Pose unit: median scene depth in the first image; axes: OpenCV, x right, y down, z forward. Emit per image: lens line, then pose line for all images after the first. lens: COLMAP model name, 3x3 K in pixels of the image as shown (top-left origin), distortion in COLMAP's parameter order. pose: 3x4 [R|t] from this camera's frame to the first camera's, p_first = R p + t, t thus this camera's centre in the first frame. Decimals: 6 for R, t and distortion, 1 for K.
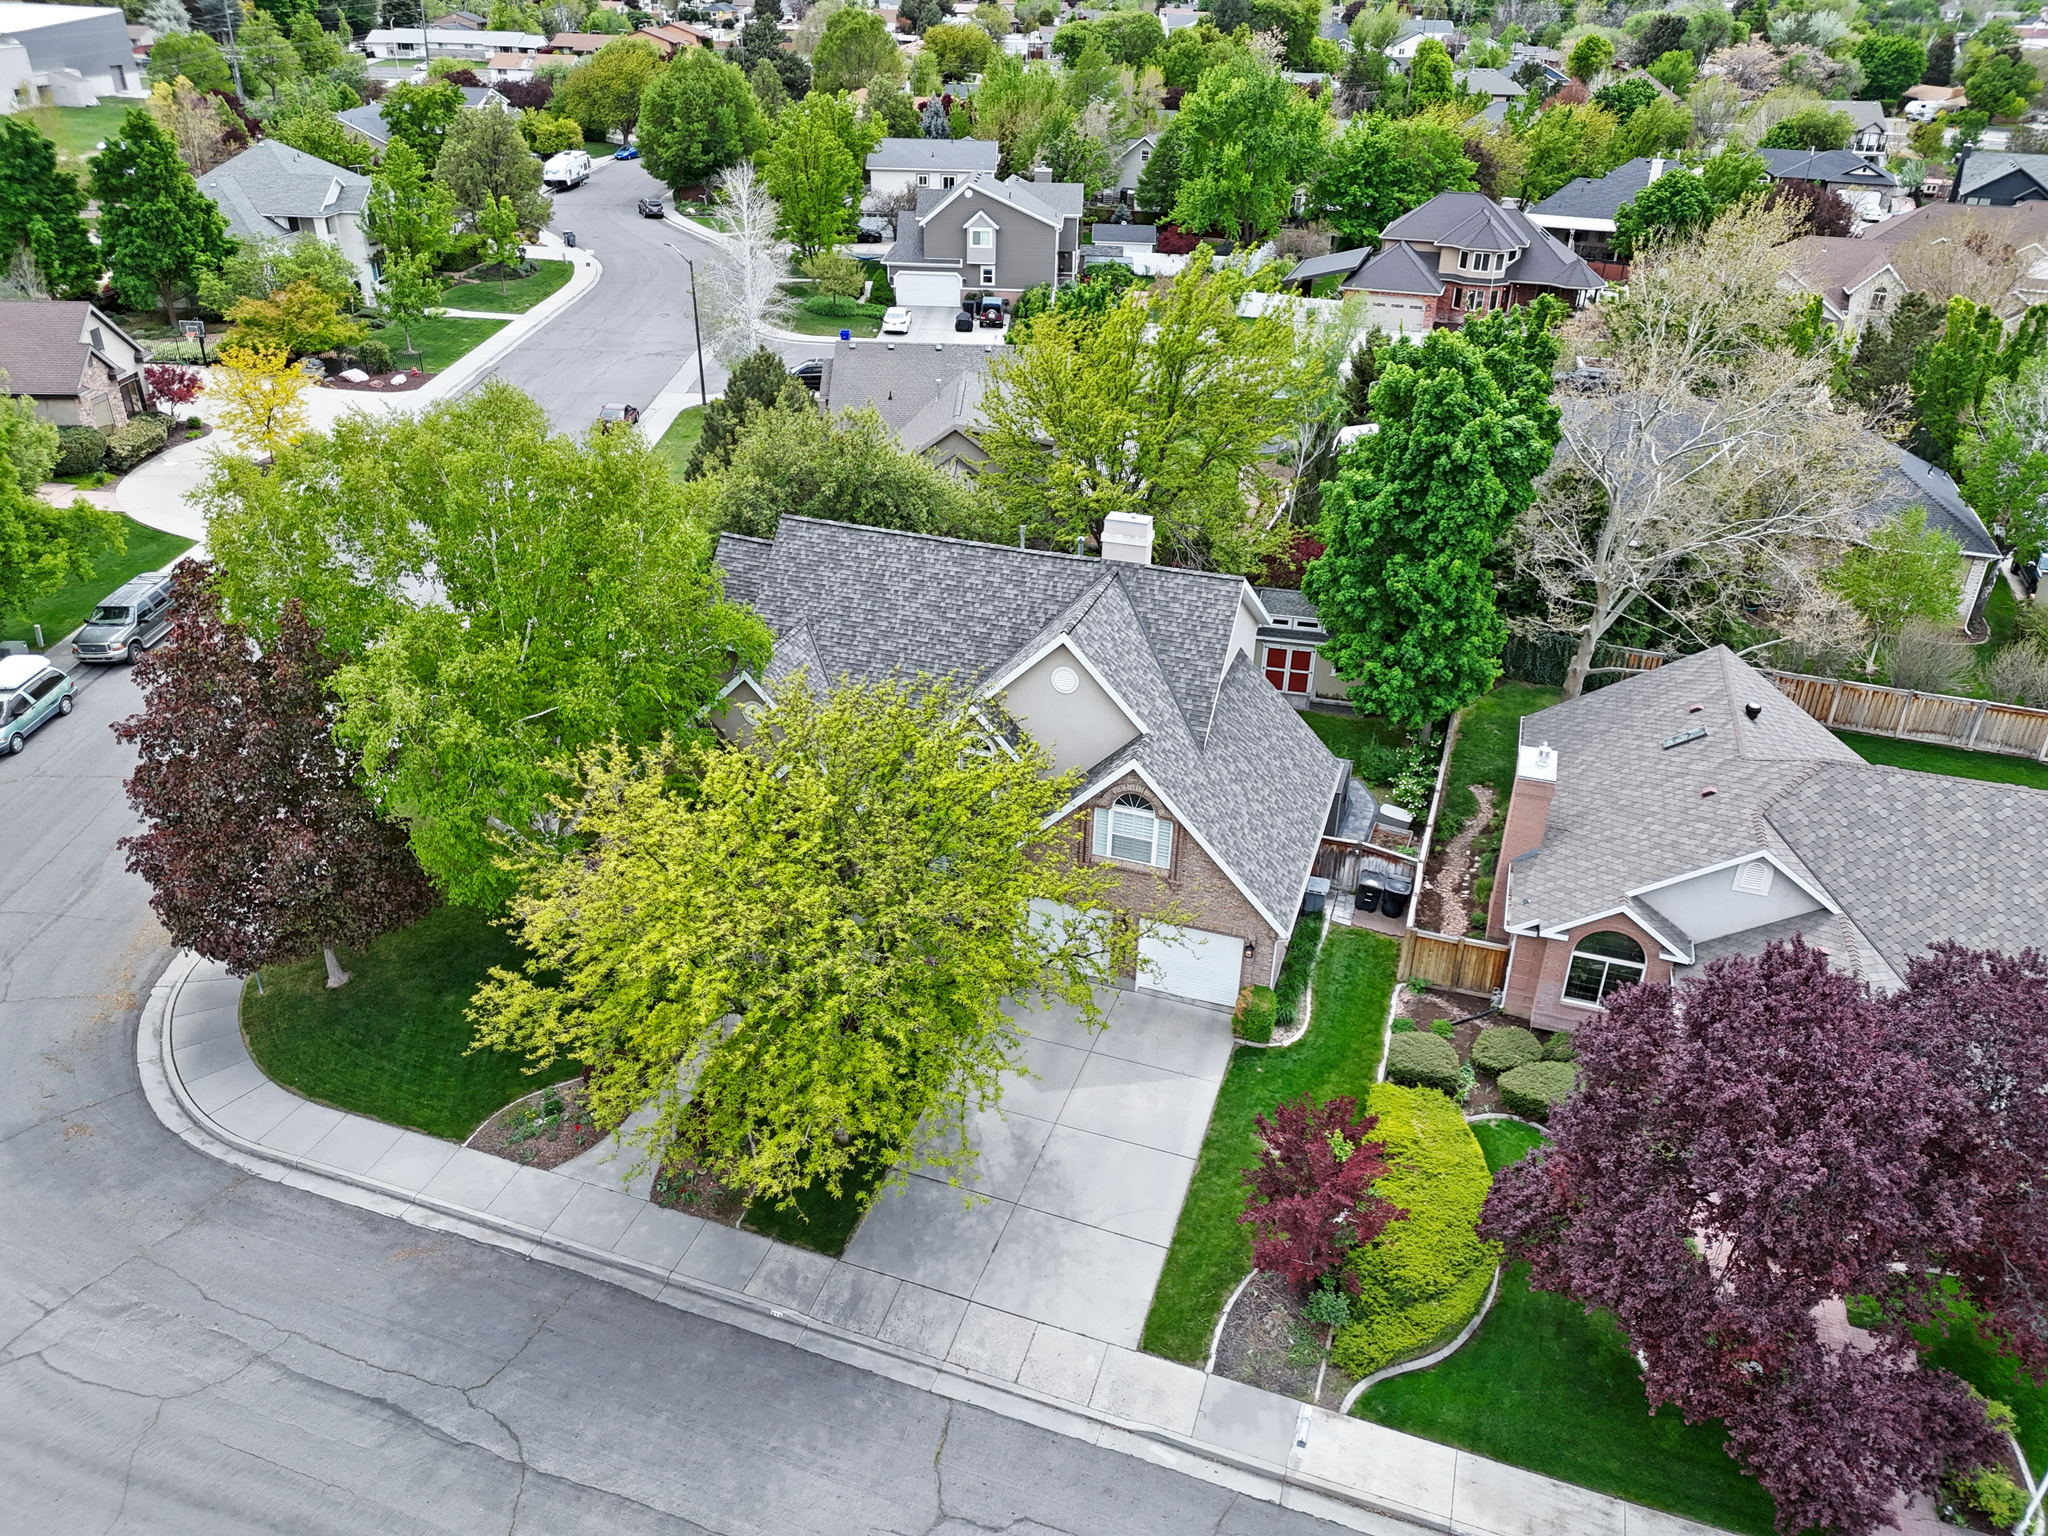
lens RADIAL K [[1470.7, 0, 994.0], [0, 1470.7, 758.4], [0, 0, 1]] dist [0.062480, -0.051649]
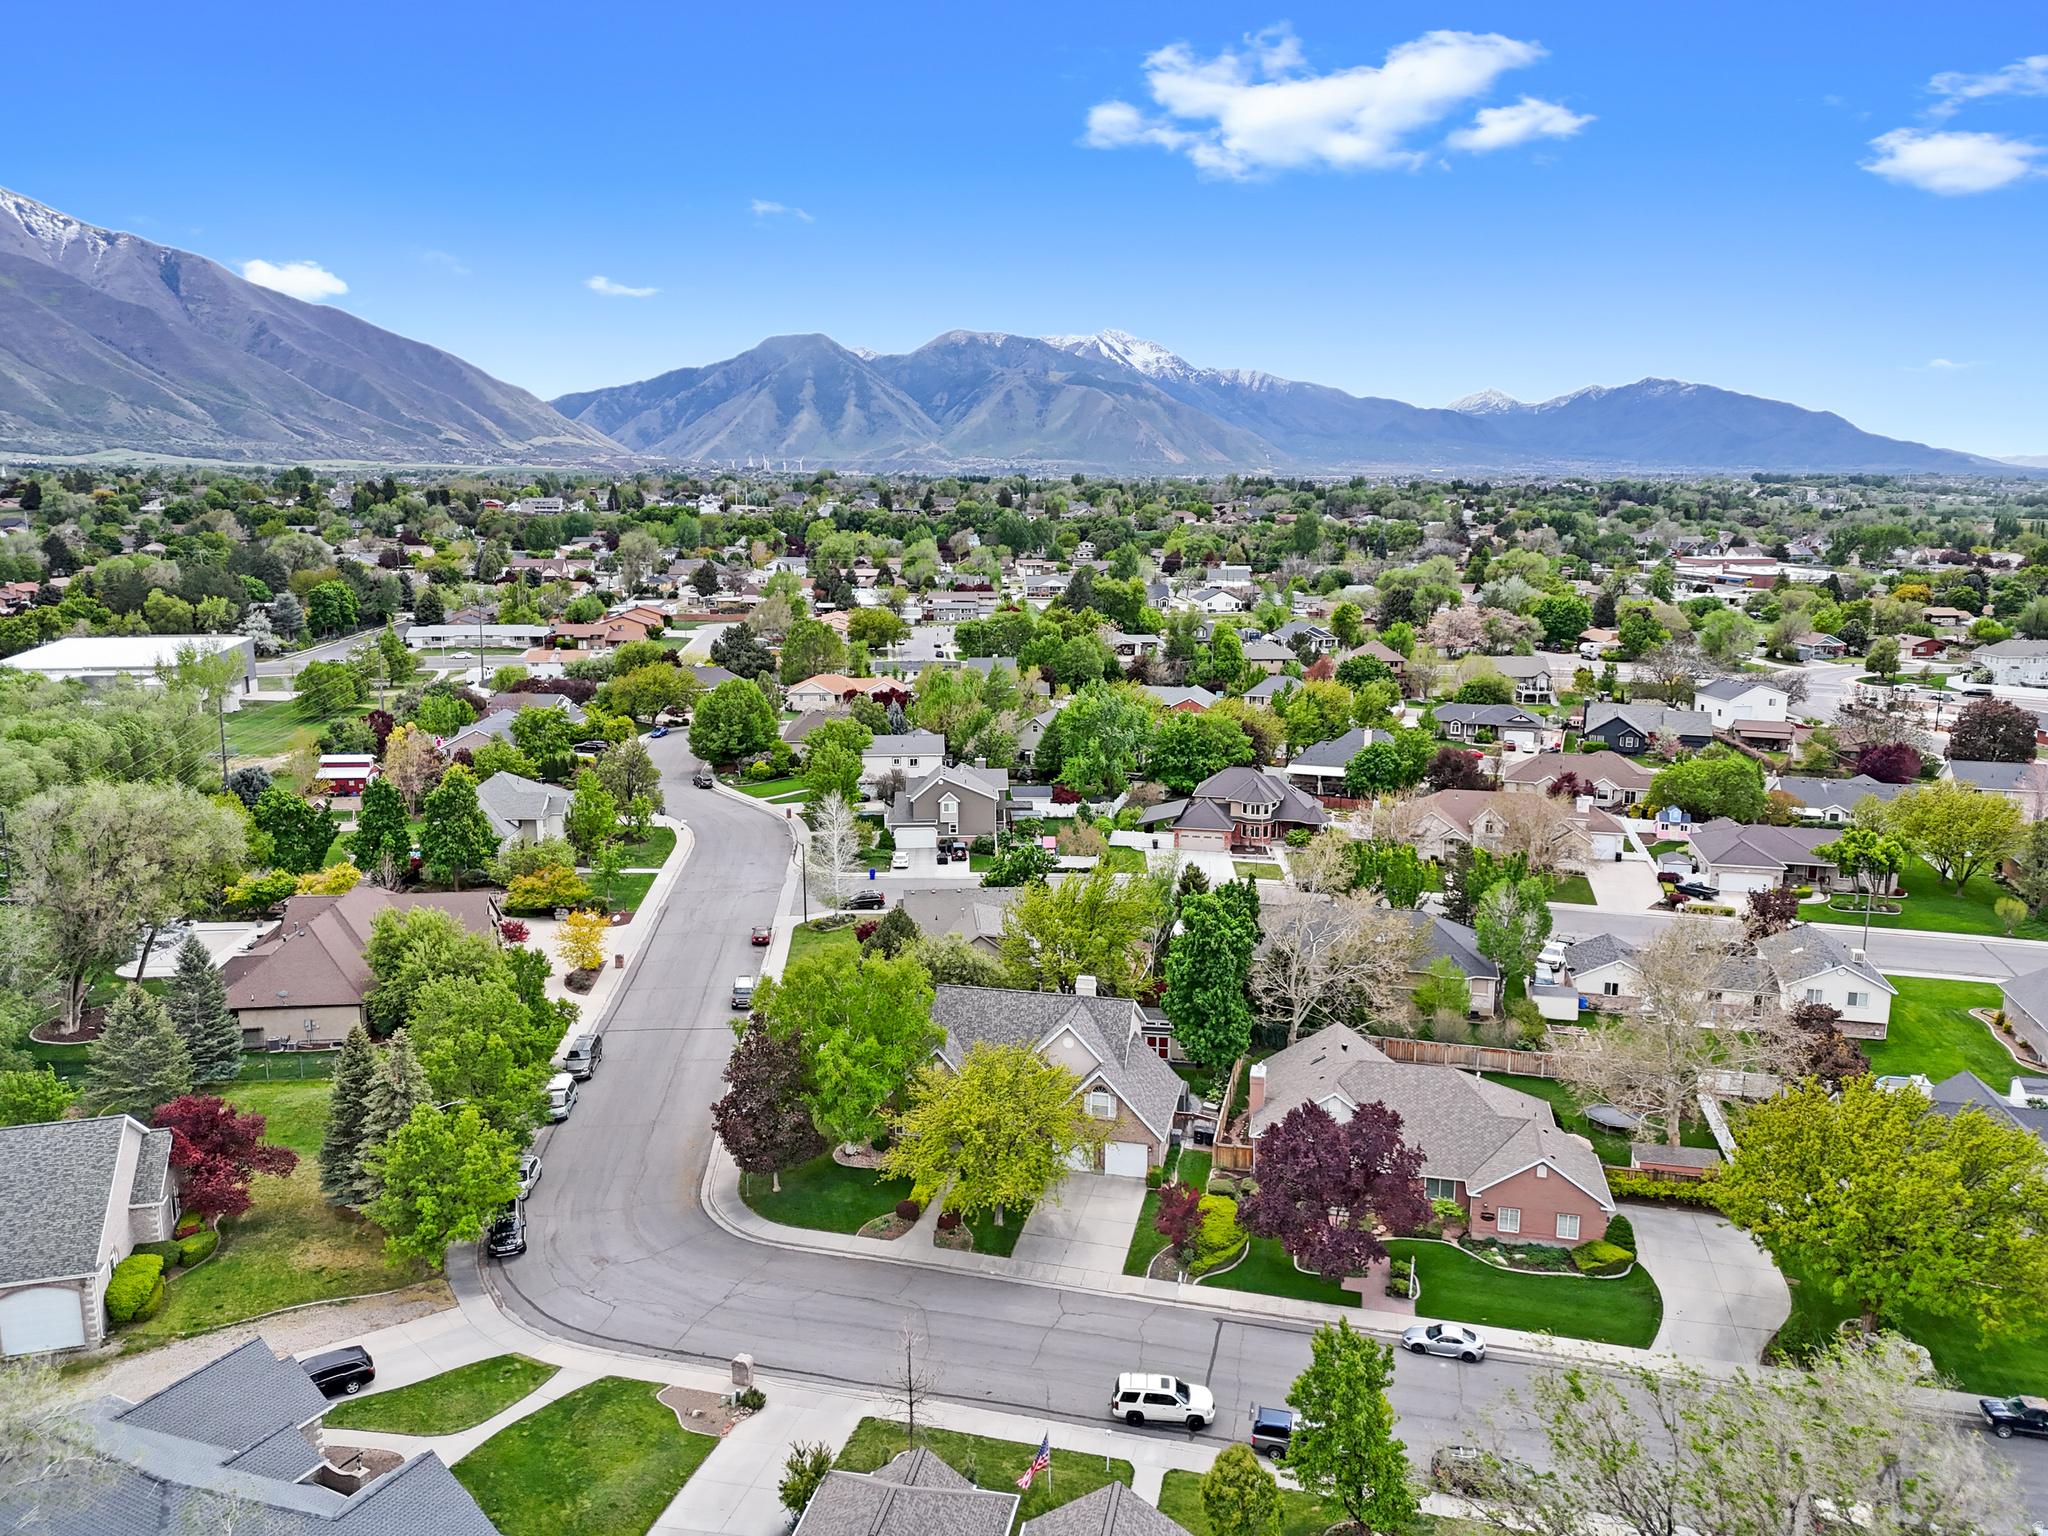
lens RADIAL K [[1698.8, 0, 1024.0], [0, 1698.8, 768.0], [0, 0, 1]] dist [0.160109, -0.263977]
pose [[0.992261, -0.035452, 0.118997, -0.274223], [0.067166, 0.959306, -0.274265, 0.222453], [-0.104432, 0.280135, 0.954263, -1.464093]]
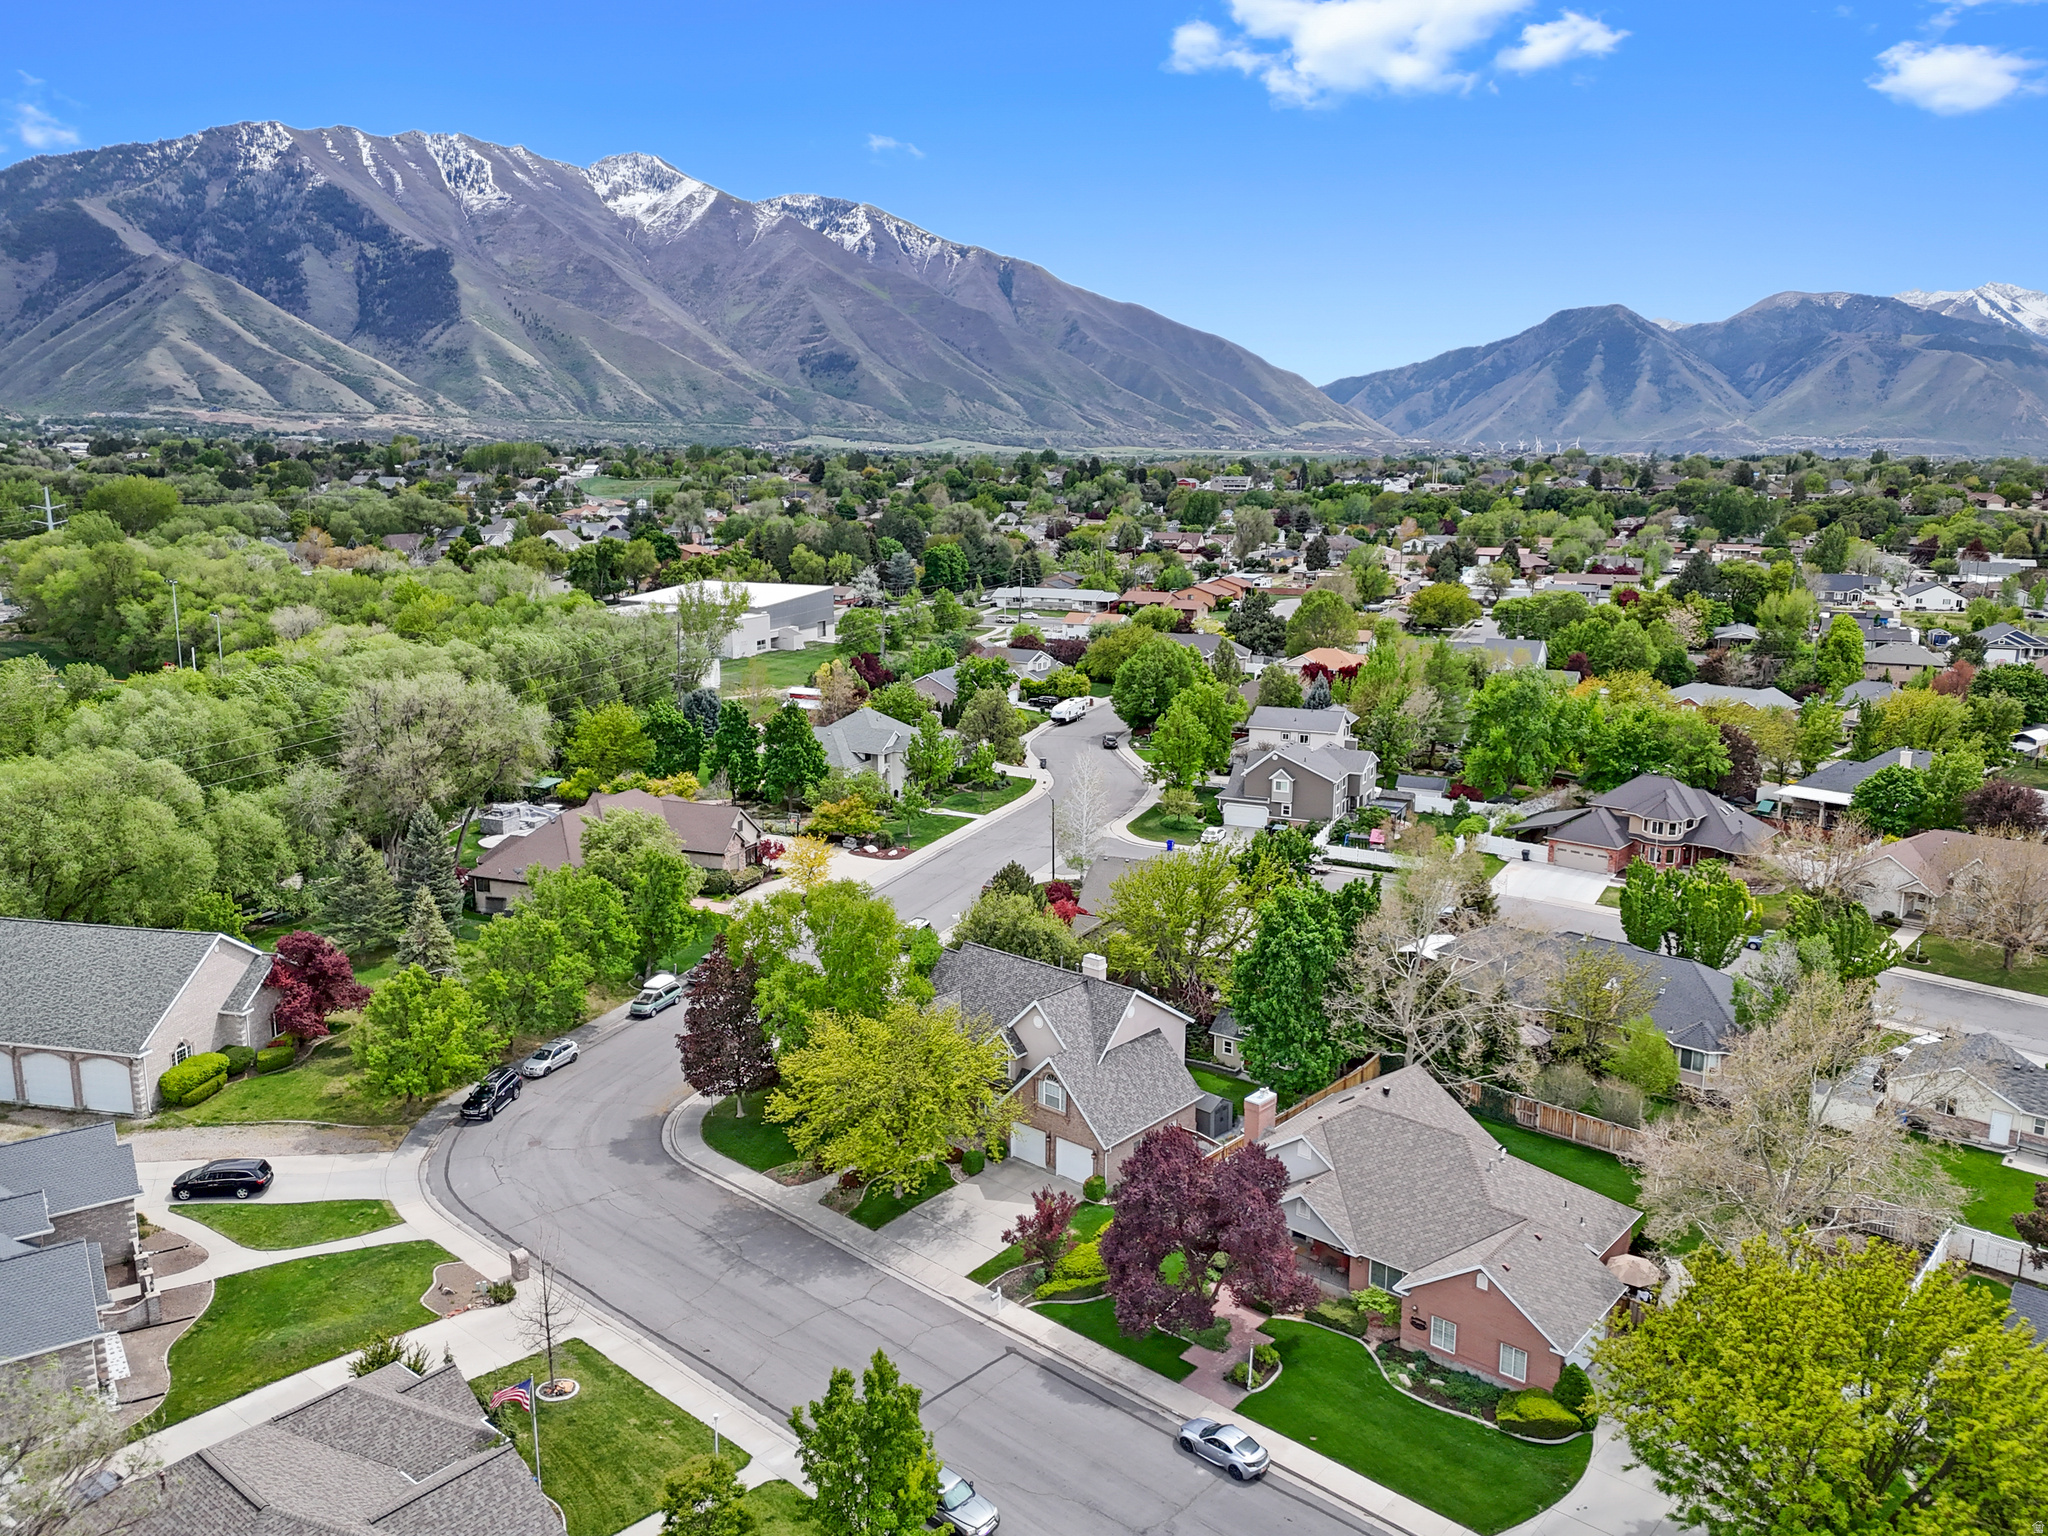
lens RADIAL K [[1698.8, 0, 1024.0], [0, 1698.8, 768.0], [0, 0, 1]] dist [0.160109, -0.263977]
pose [[0.916918, 0.059900, -0.394554, 0.796387], [-0.168751, 0.954128, -0.247312, 0.172996], [0.361641, 0.293346, 0.884965, -1.109689]]
